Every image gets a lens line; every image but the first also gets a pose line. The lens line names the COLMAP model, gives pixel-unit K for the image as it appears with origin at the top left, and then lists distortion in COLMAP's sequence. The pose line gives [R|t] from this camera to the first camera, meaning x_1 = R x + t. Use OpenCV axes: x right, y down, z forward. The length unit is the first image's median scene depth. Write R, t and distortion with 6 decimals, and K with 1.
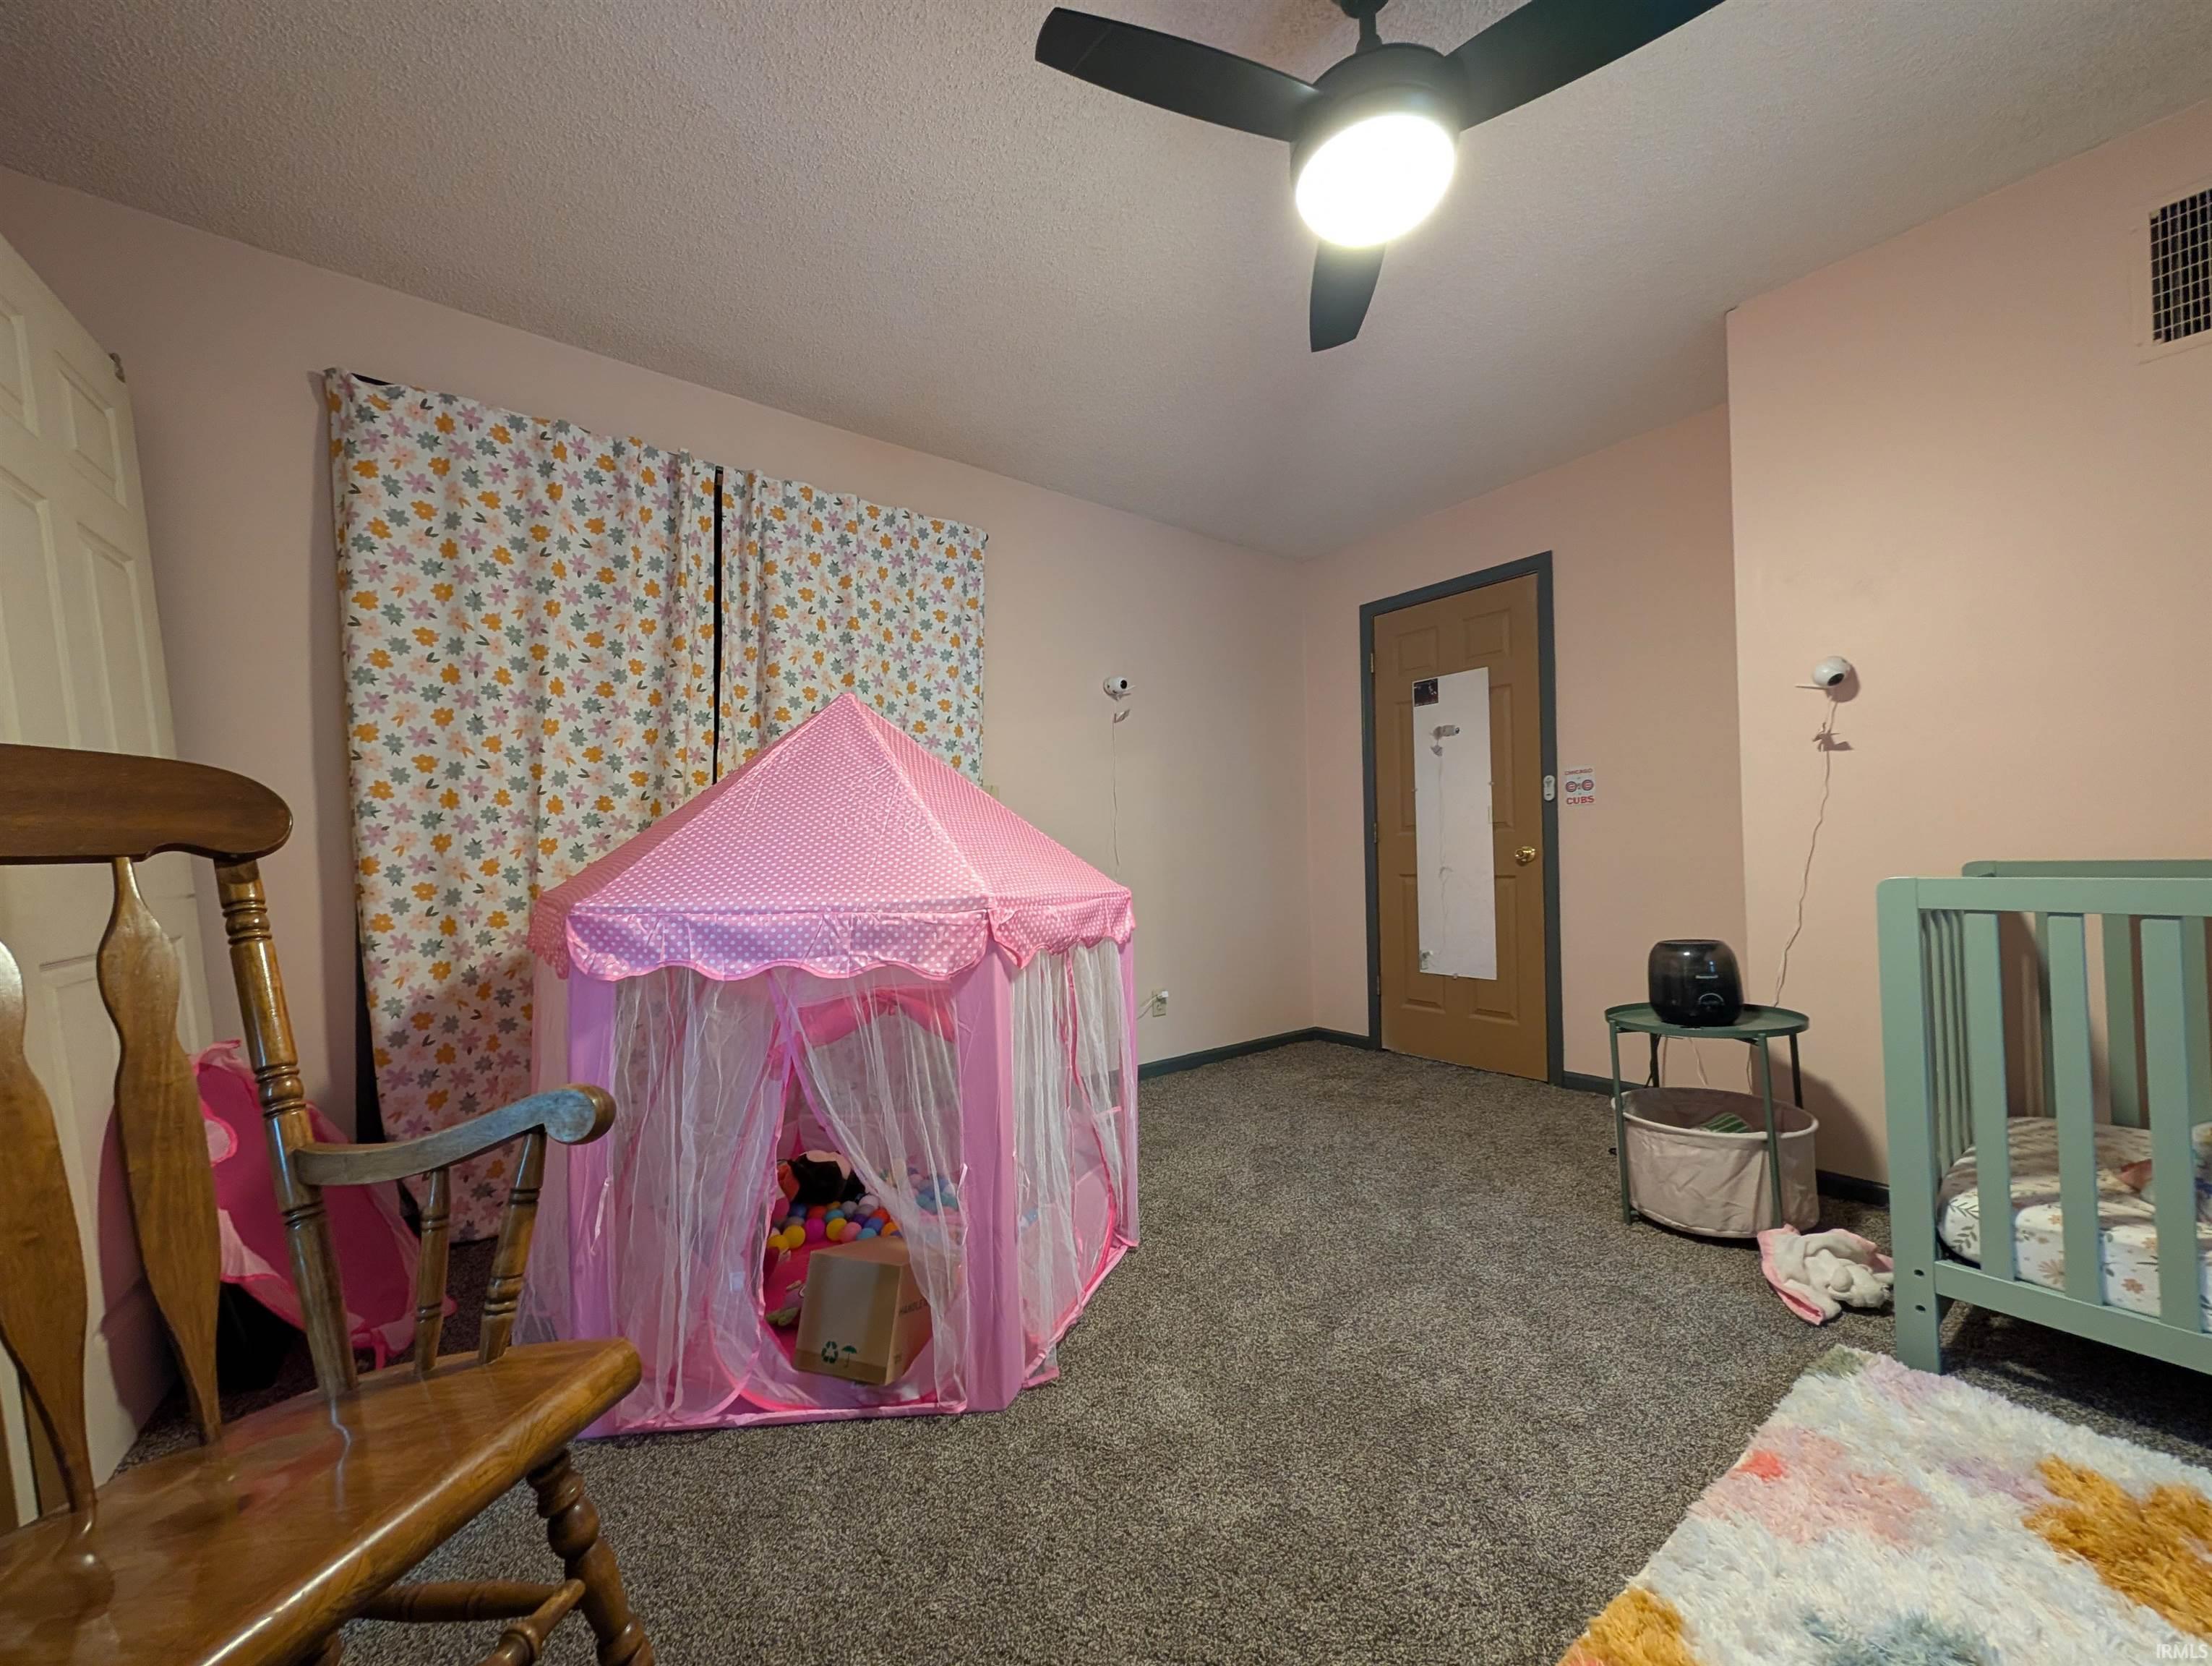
lens RADIAL K [[849.7, 0, 1106.0], [0, 849.7, 833.0], [0, 0, 1]] dist [0.012194, -0.005530]
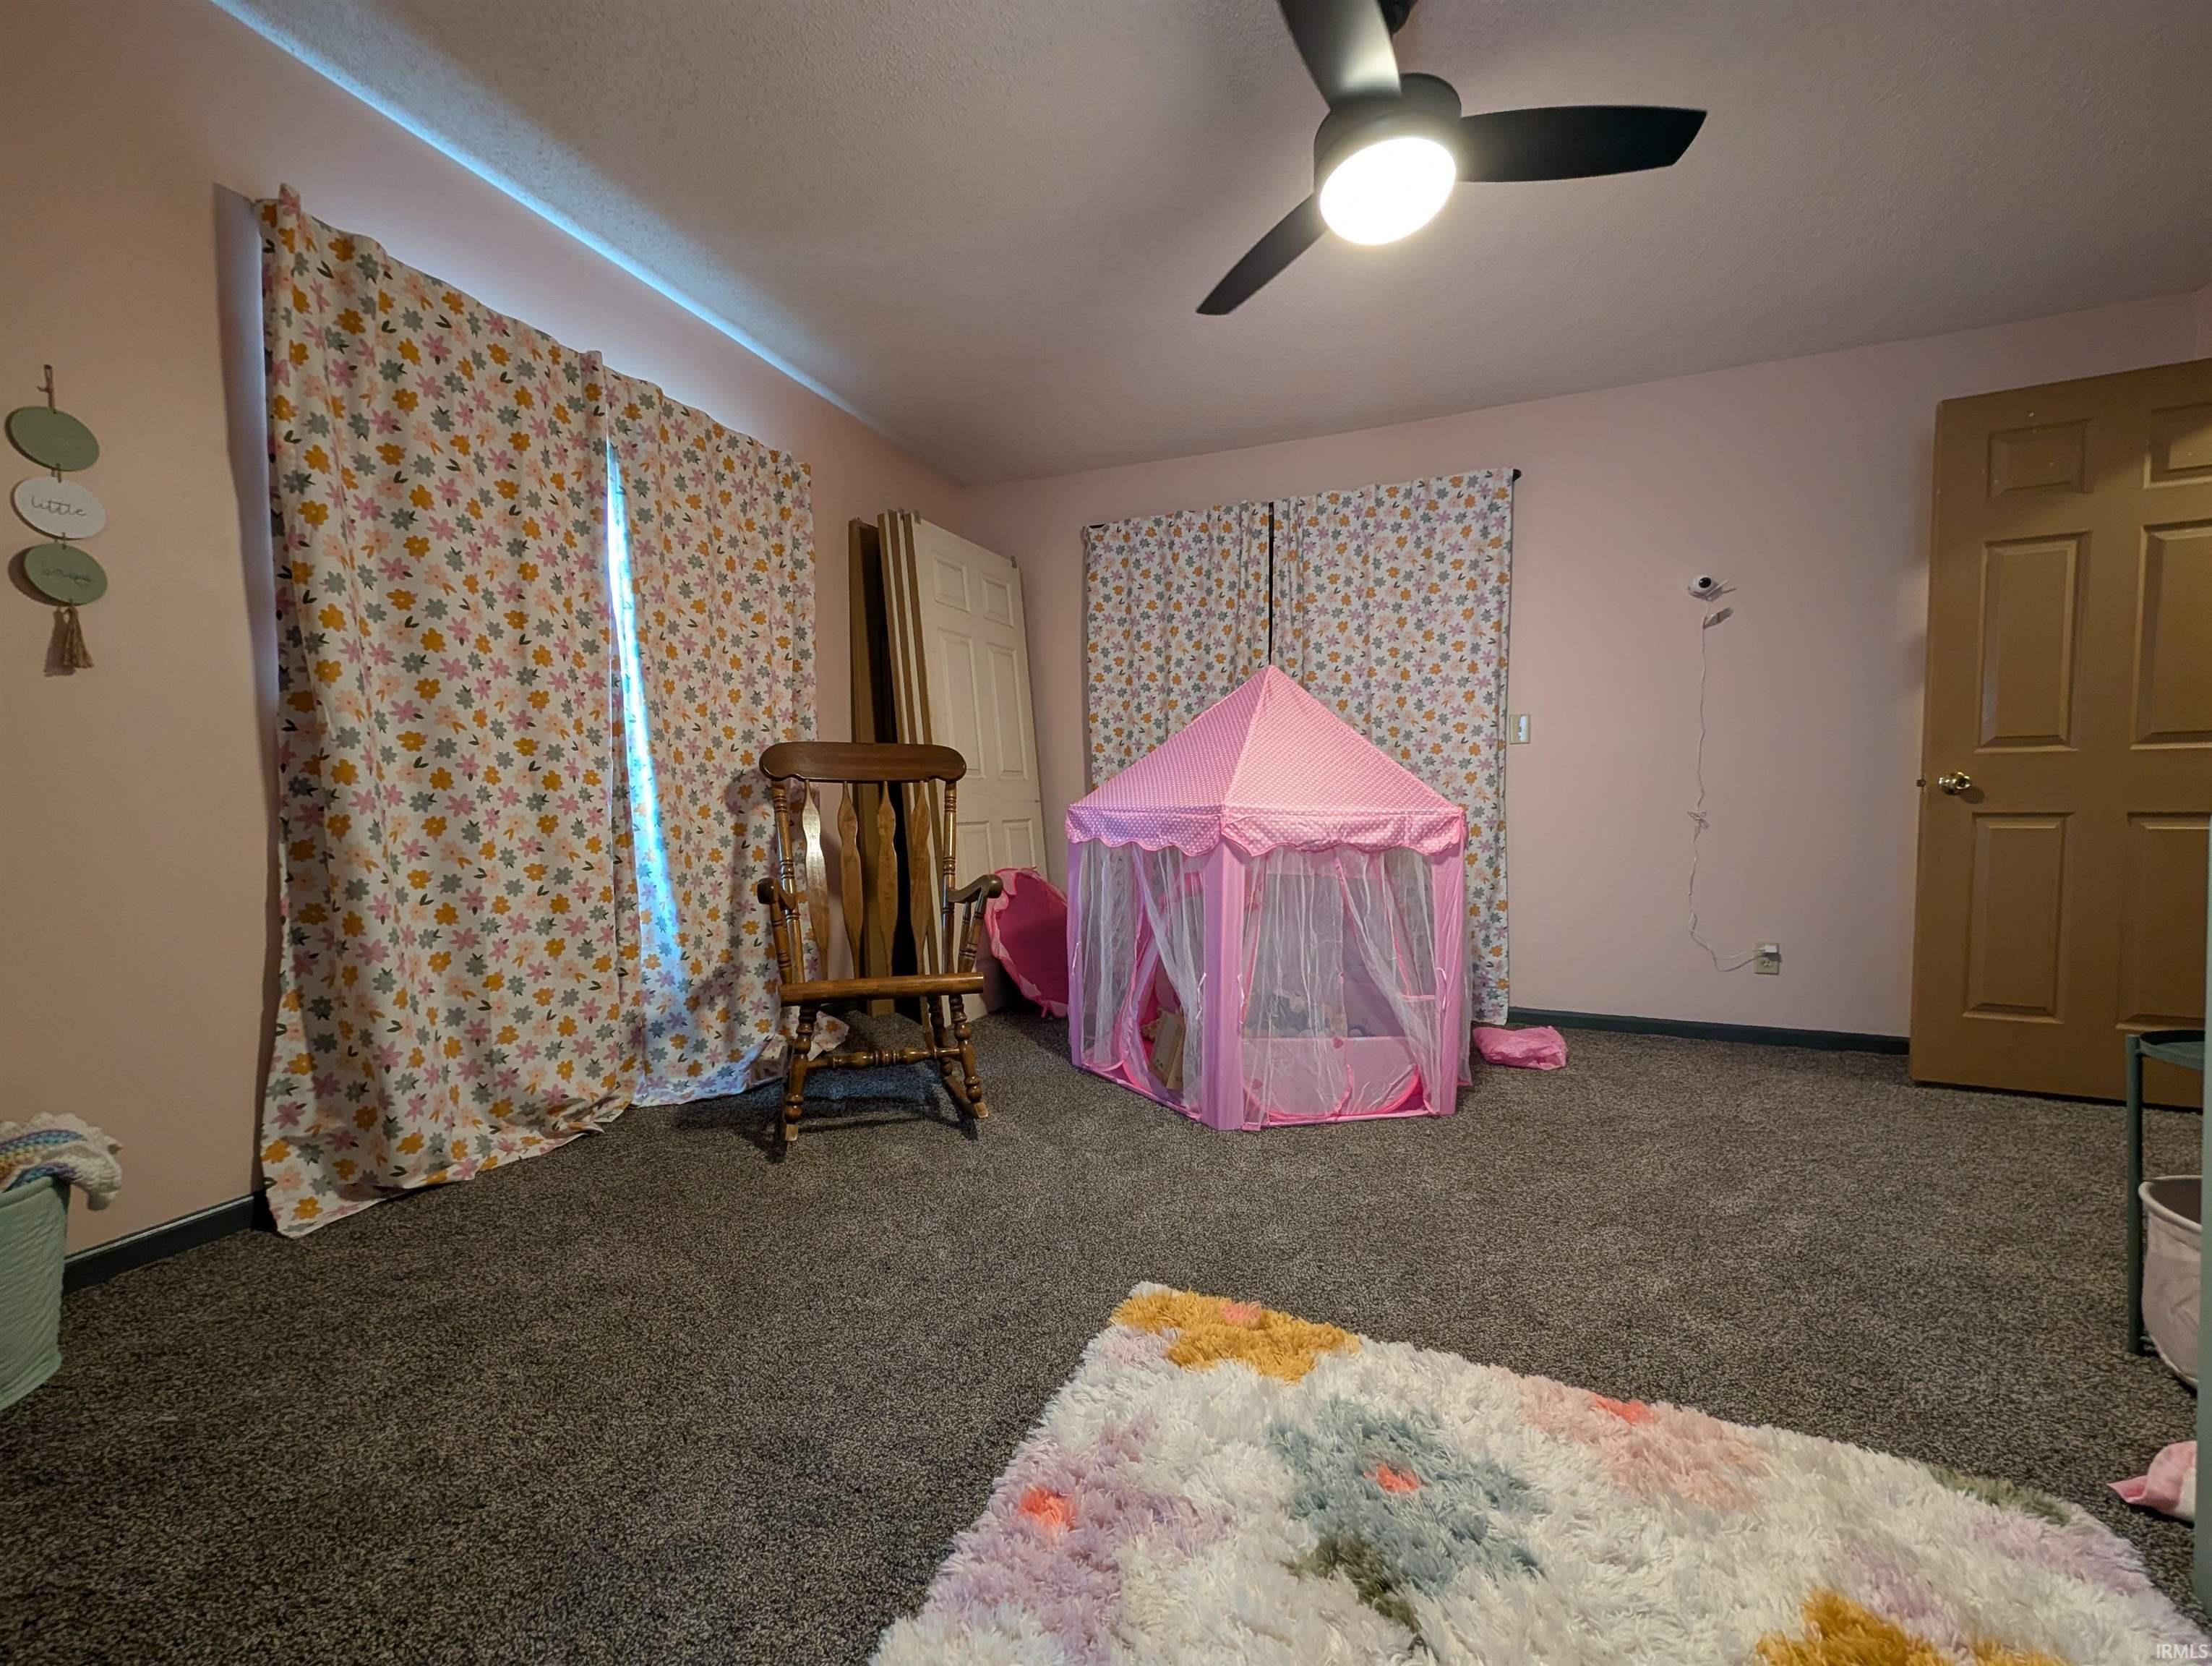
lens RADIAL K [[849.7, 0, 1106.0], [0, 849.7, 833.0], [0, 0, 1]] dist [0.012194, -0.005530]
pose [[0.517415, 0.044520, -0.854576, 0.621937], [0.022030, 0.997622, 0.065310, 0.012338], [0.855451, -0.052618, 0.515203, 0.024085]]
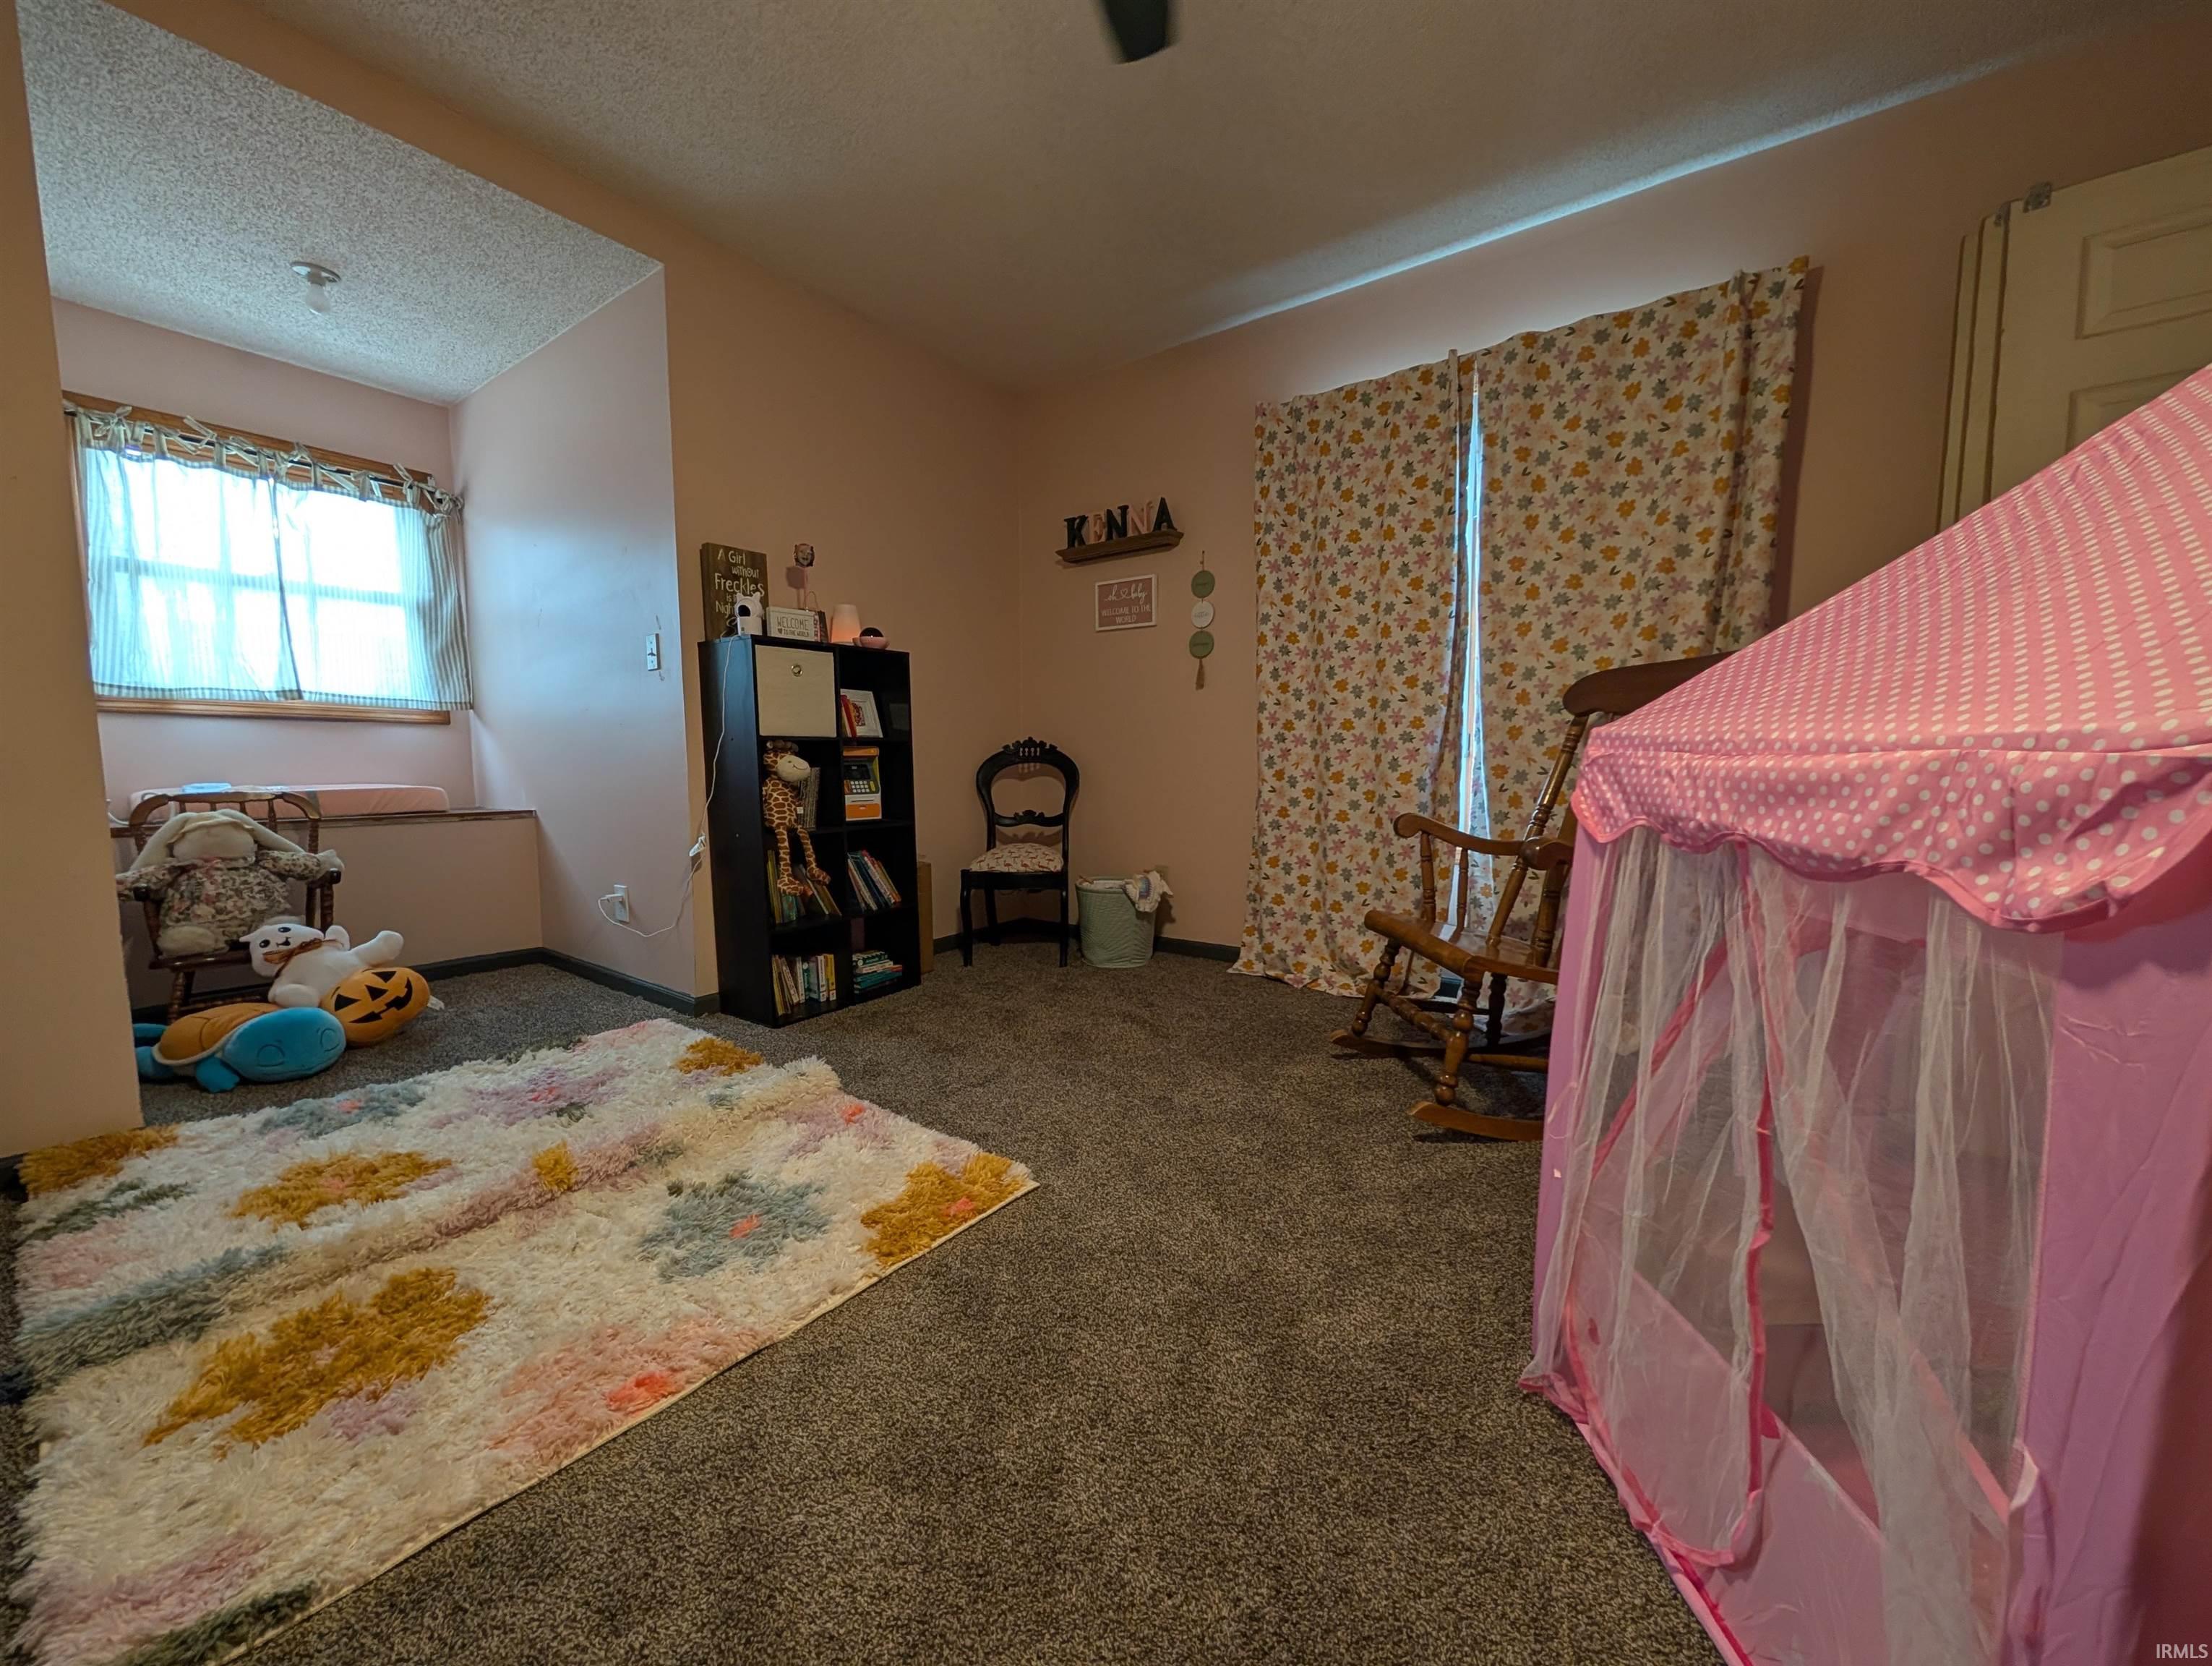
lens RADIAL K [[849.7, 0, 1106.0], [0, 849.7, 833.0], [0, 0, 1]] dist [0.012194, -0.005530]
pose [[-0.957327, 0.037505, -0.286563, 0.282687], [0.020366, 0.997833, 0.062558, 0.063594], [0.288288, 0.054053, -0.956017, 0.934954]]
